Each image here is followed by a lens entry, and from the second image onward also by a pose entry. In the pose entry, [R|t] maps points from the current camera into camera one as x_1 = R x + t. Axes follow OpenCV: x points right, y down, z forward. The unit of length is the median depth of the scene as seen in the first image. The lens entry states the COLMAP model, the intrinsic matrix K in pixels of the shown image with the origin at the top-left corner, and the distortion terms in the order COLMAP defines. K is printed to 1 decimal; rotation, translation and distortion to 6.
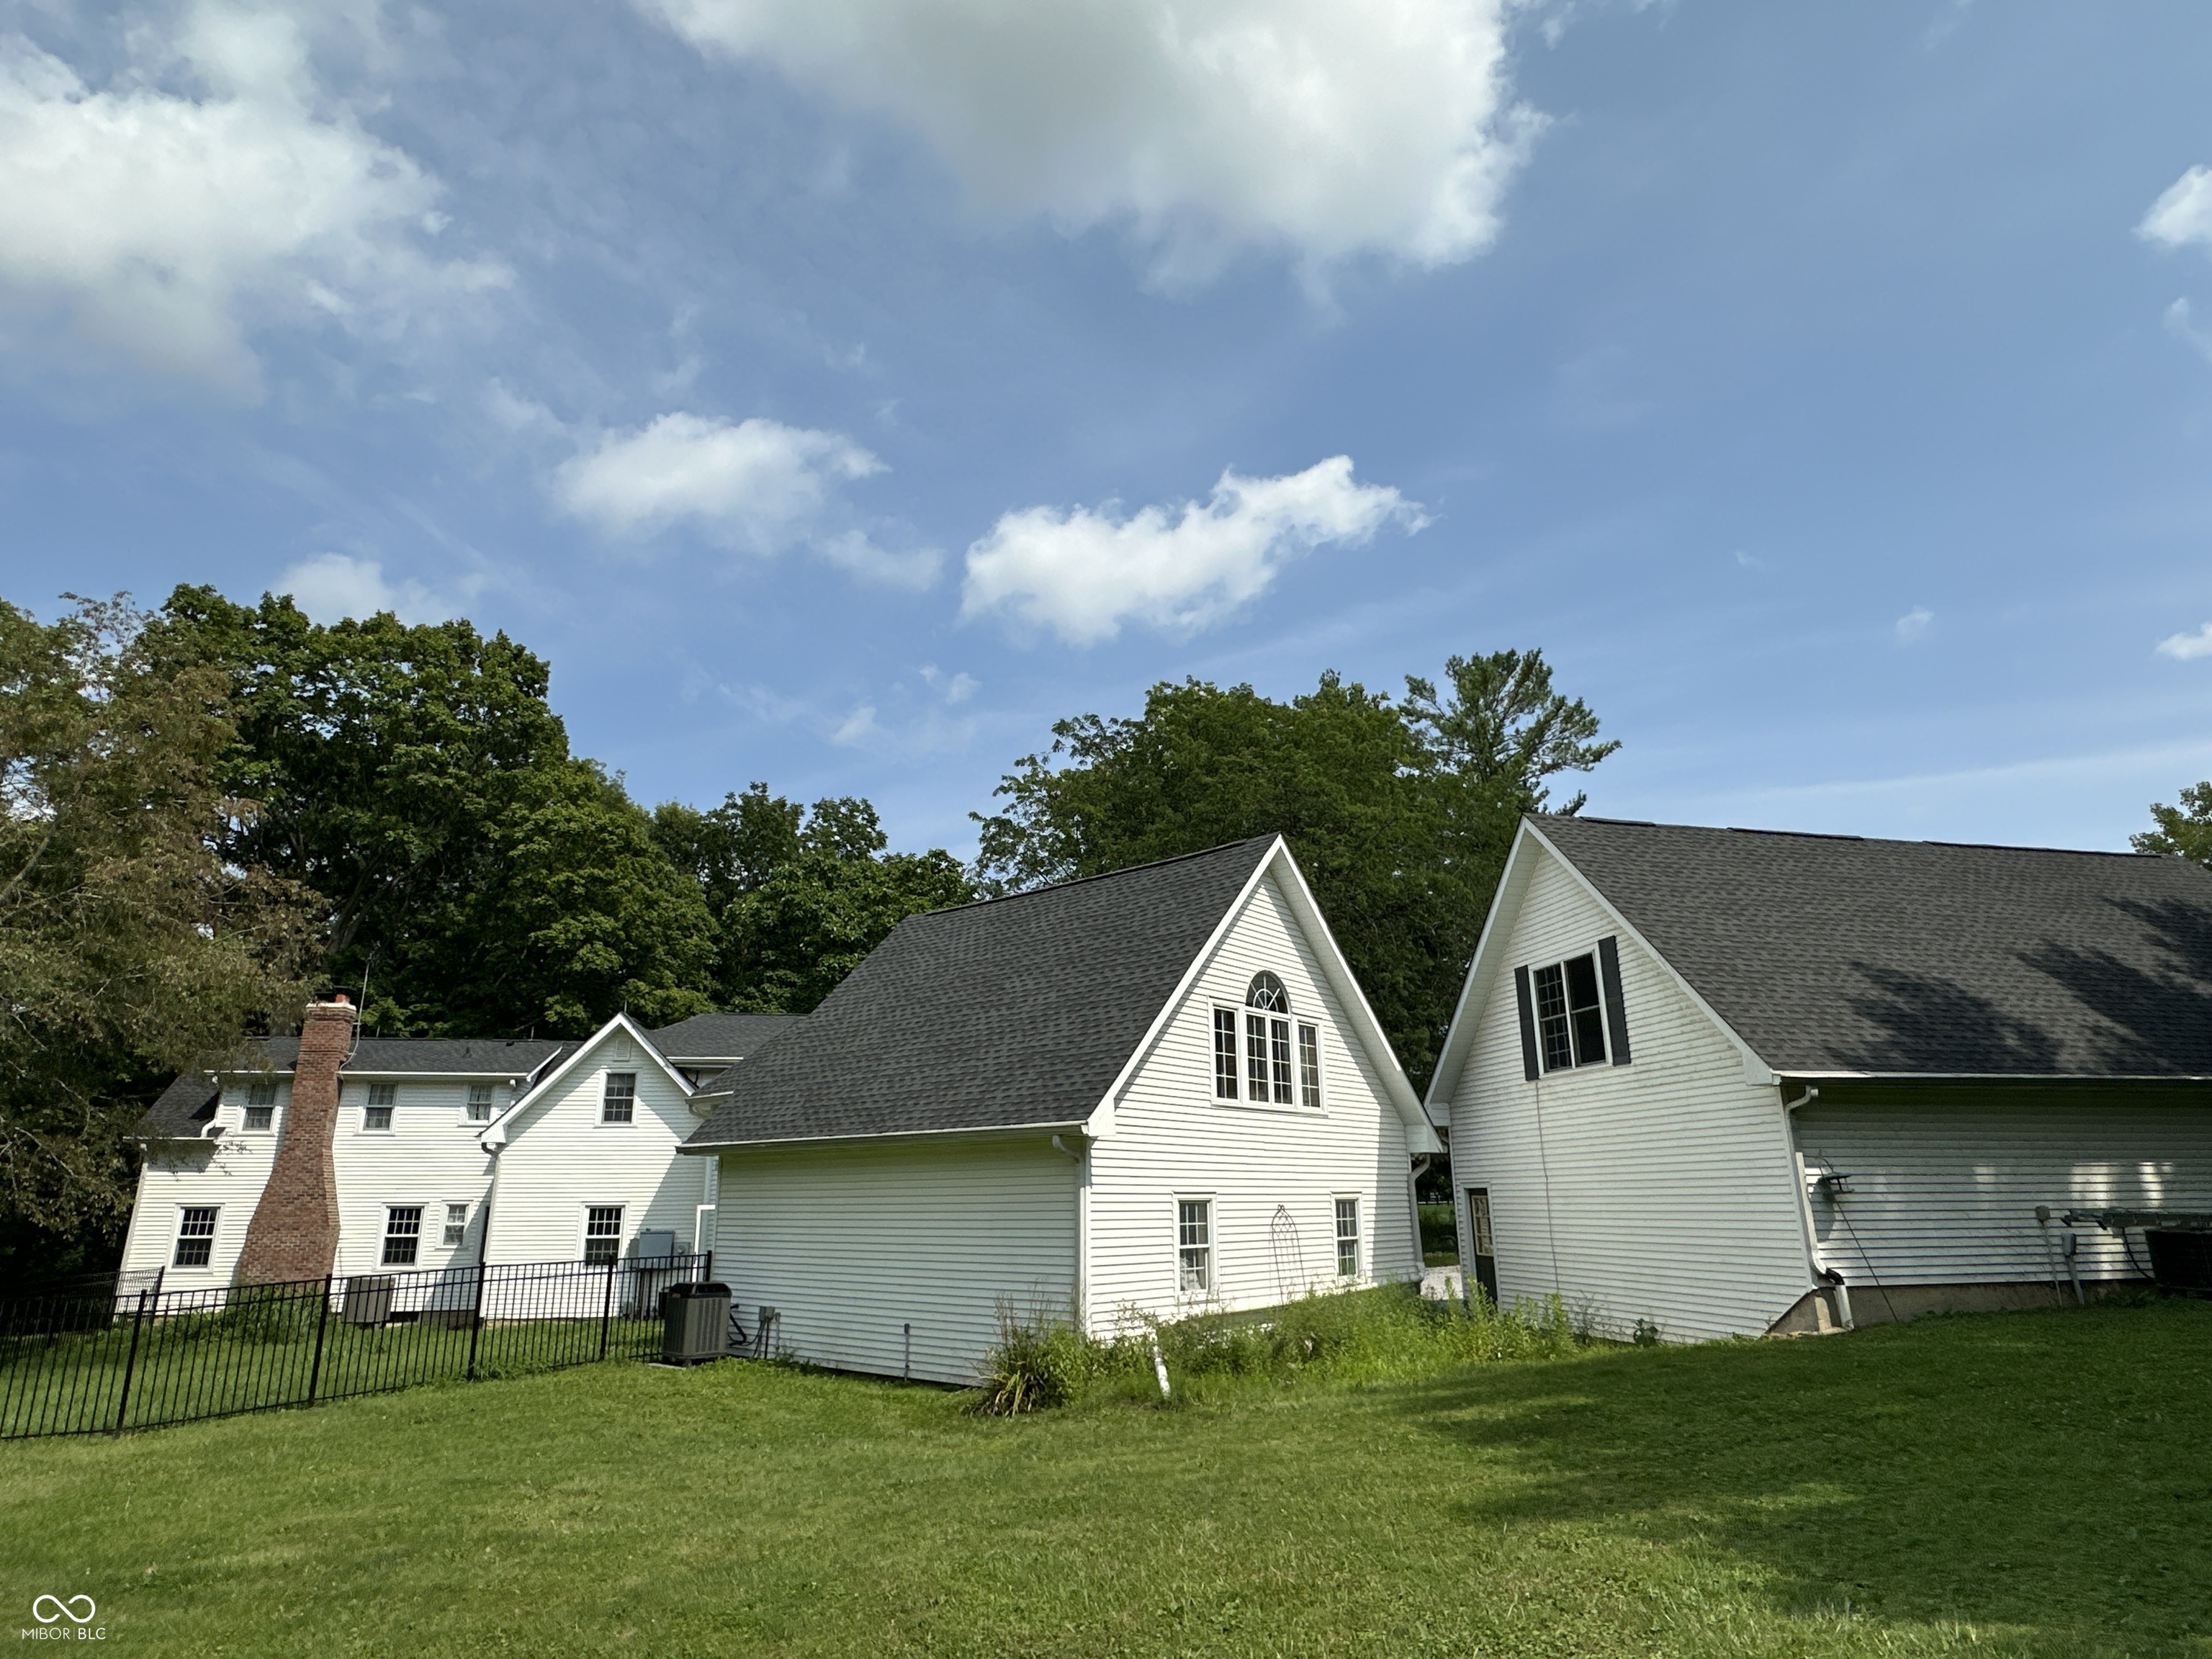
lens RADIAL K [[1220.0, 0, 1106.0], [0, 1220.0, 829.5], [0, 0, 1]] dist [-0.001848, -0.001183]
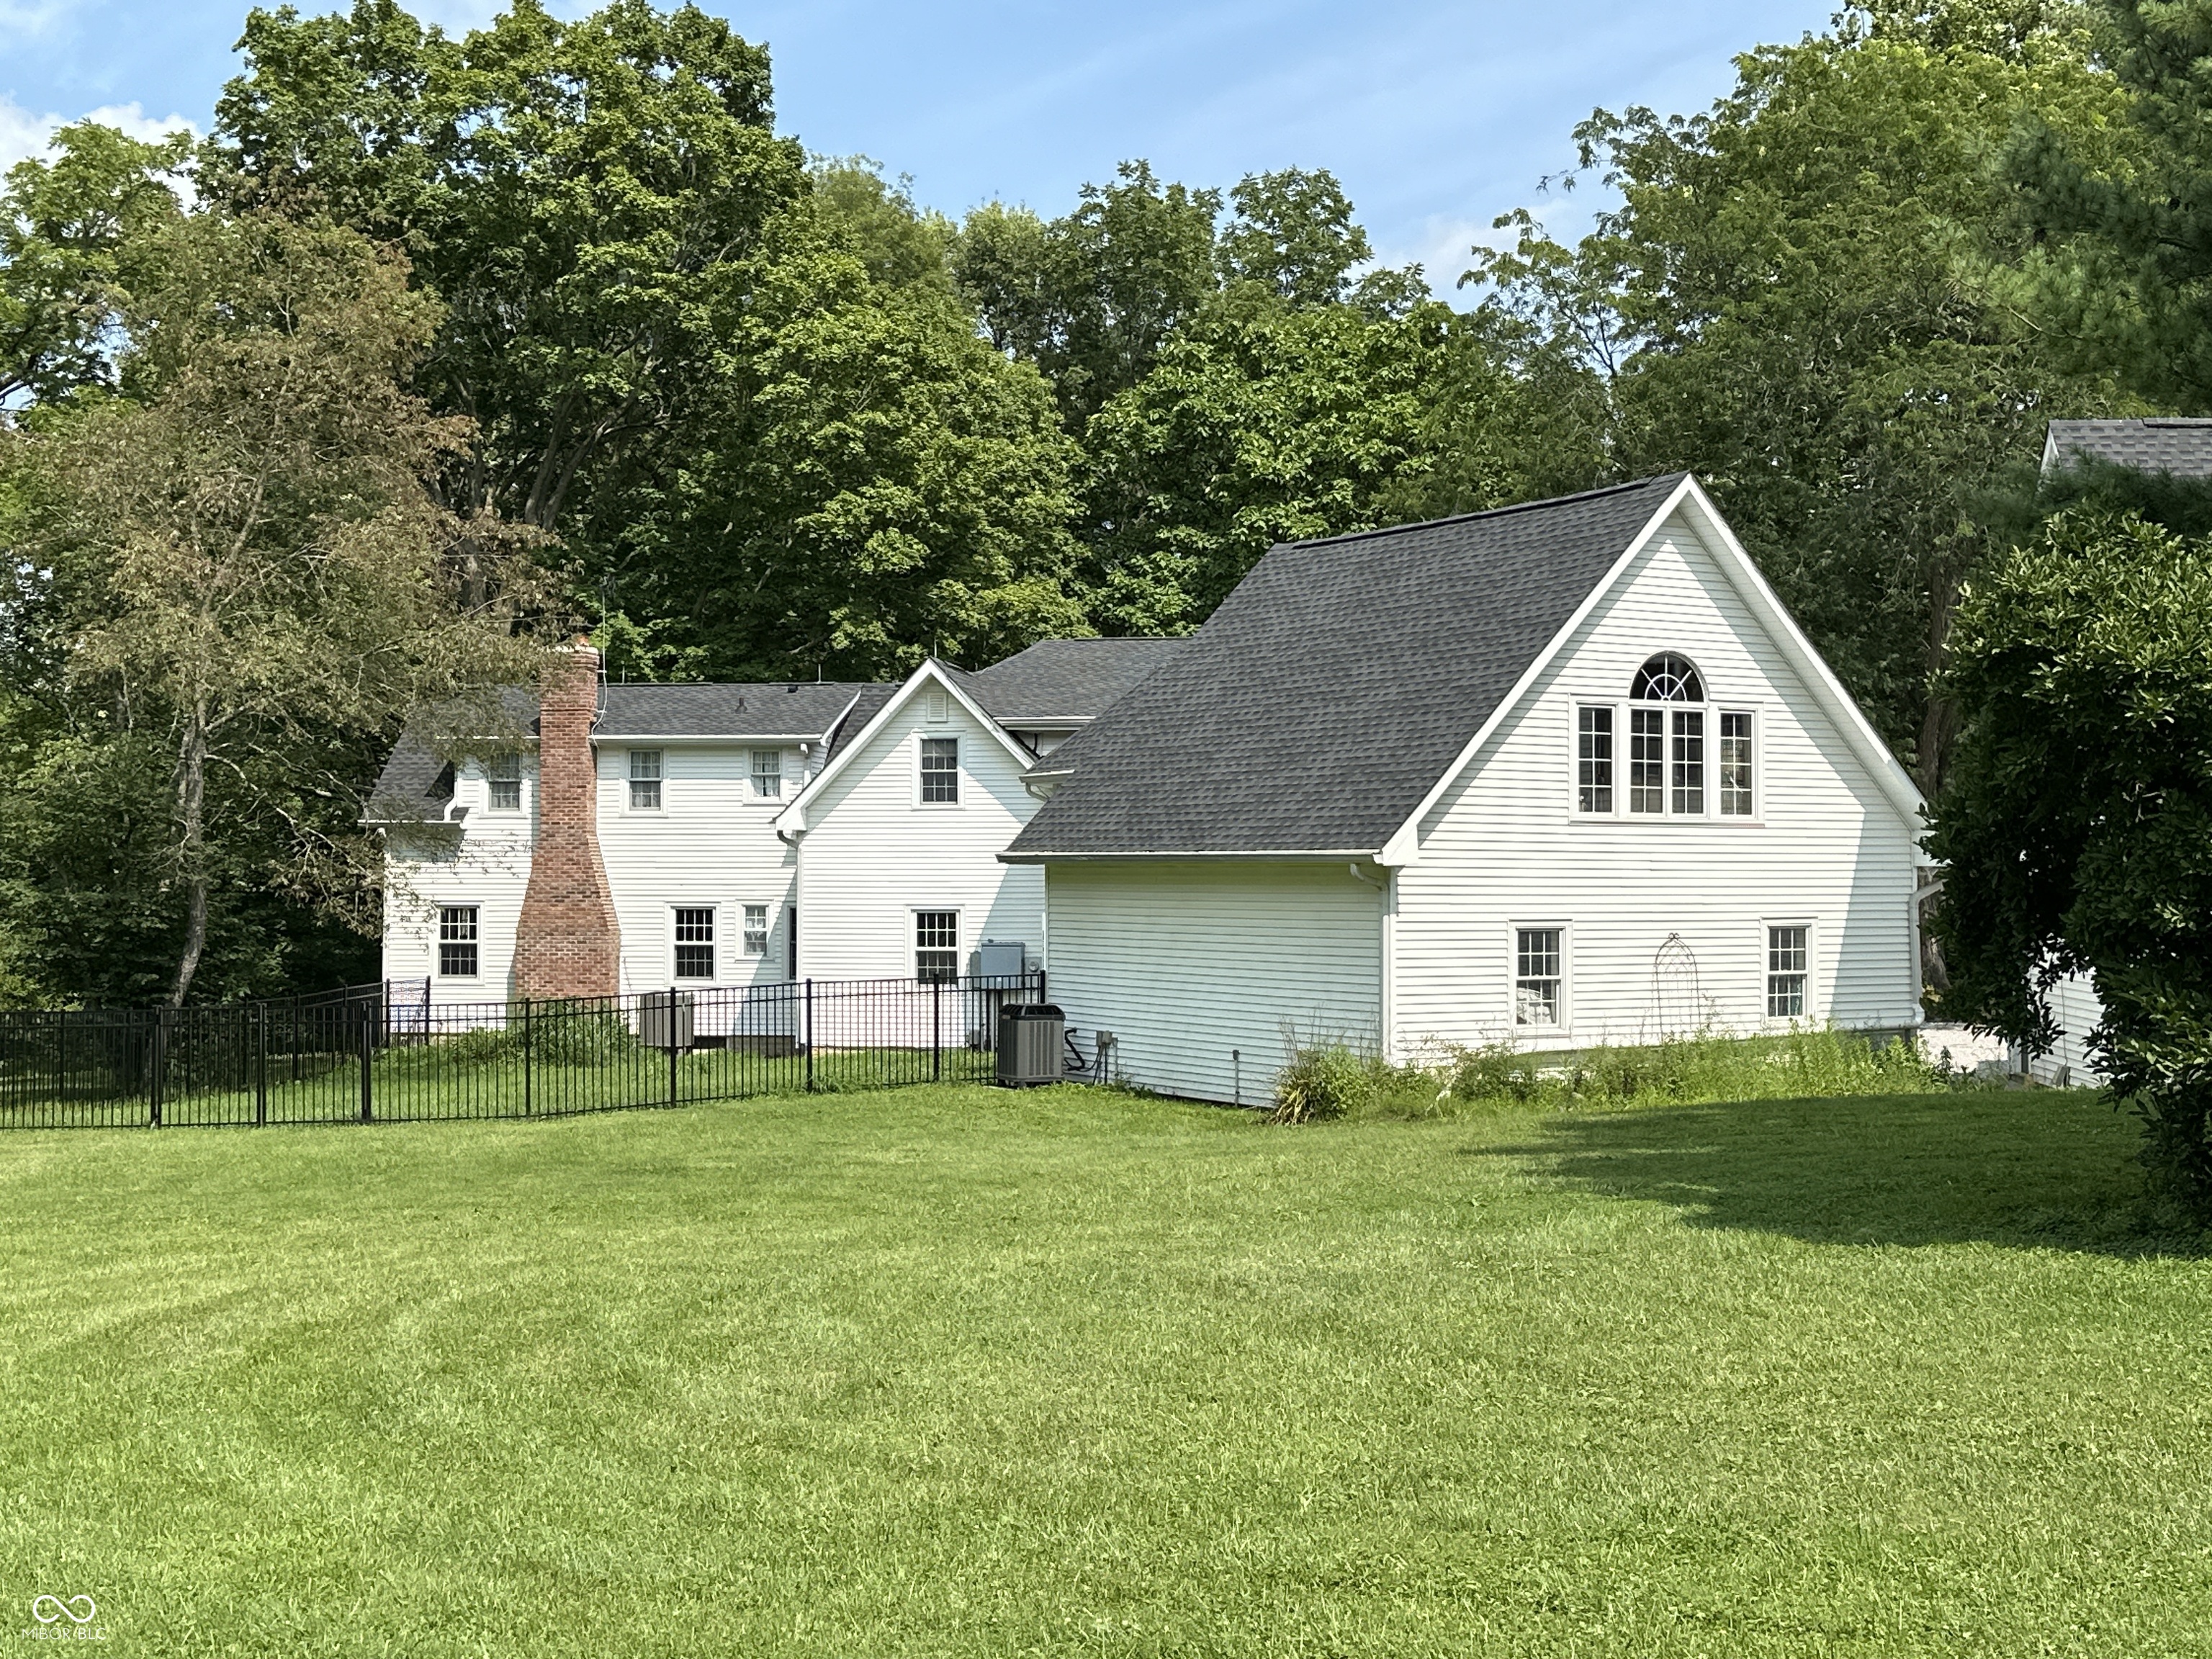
lens RADIAL K [[2720.1, 0, 1178.6], [0, 2720.1, 840.0], [0, 0, 1]] dist [0.150184, 0.009982]
pose [[0.955767, 0.006108, -0.294062, 0.243698], [0.076760, 0.959957, 0.269427, -0.187301], [0.283933, -0.280081, 0.917026, -0.524601]]
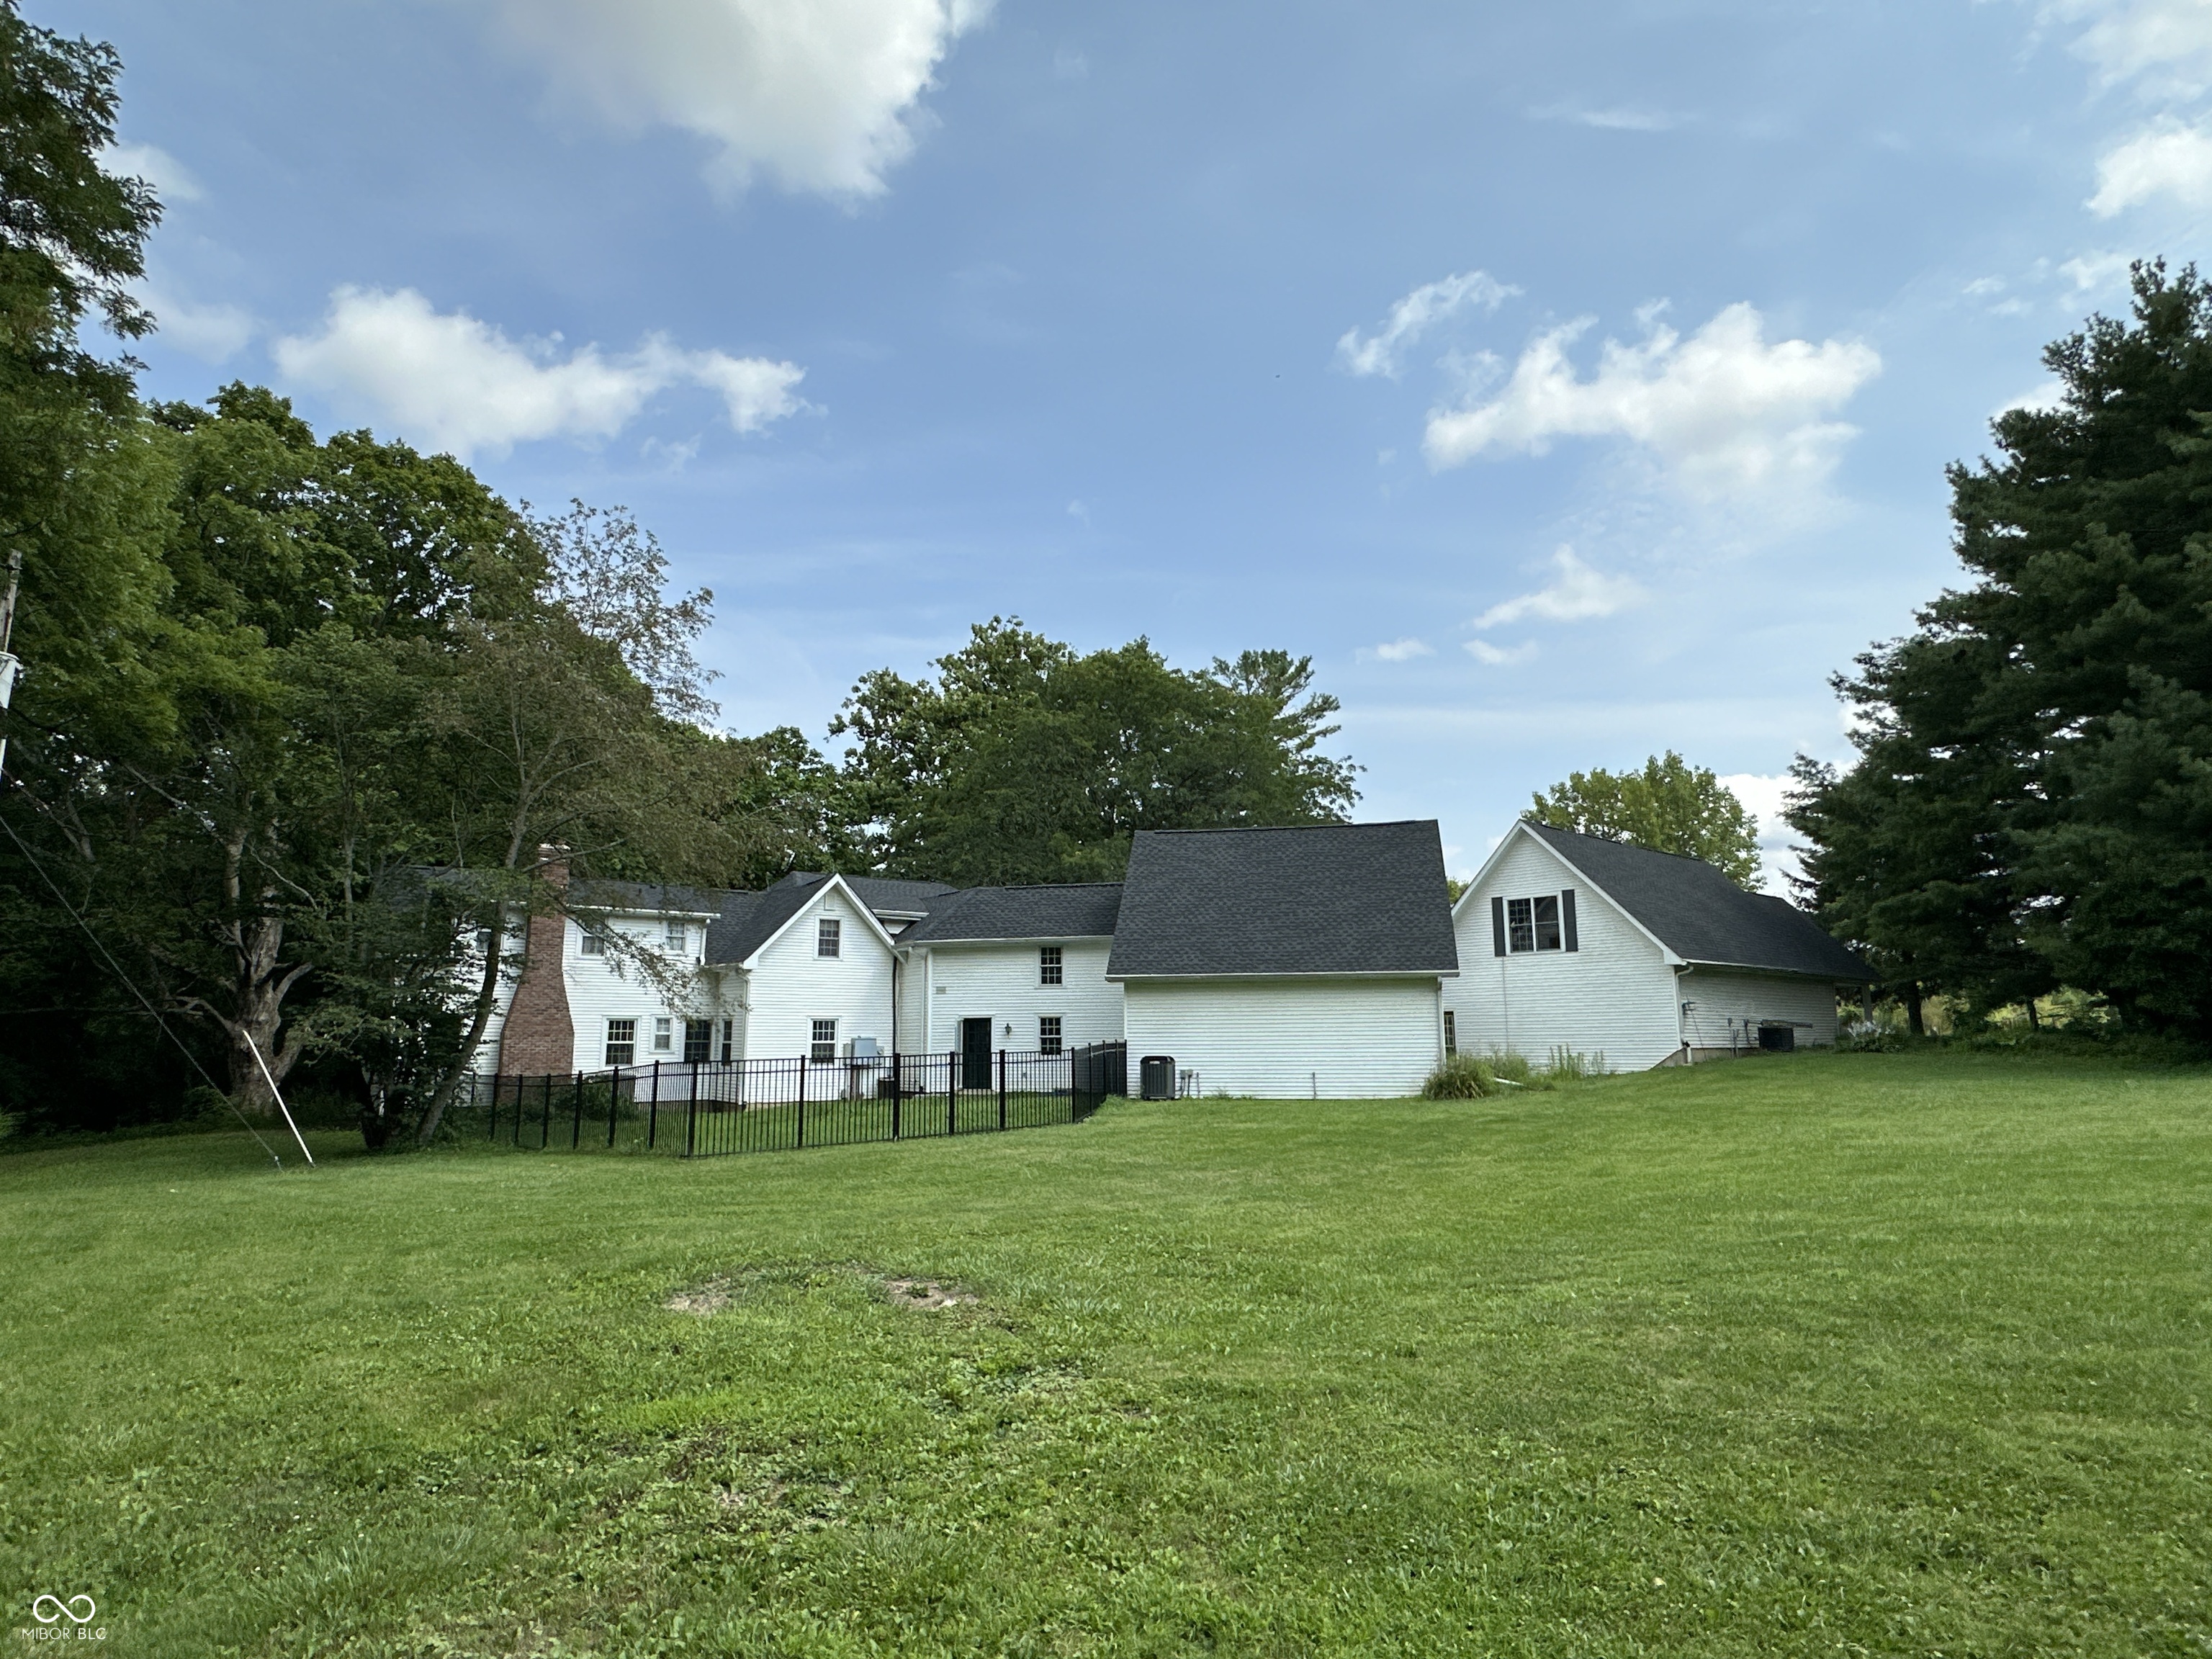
lens RADIAL K [[1220.0, 0, 1106.0], [0, 1220.0, 829.5], [0, 0, 1]] dist [-0.001848, -0.001183]
pose [[0.873228, 0.088844, 0.479145, -0.828022], [-0.142731, 0.986750, 0.077156, -0.037775], [-0.465942, -0.135764, 0.874338, -0.268003]]
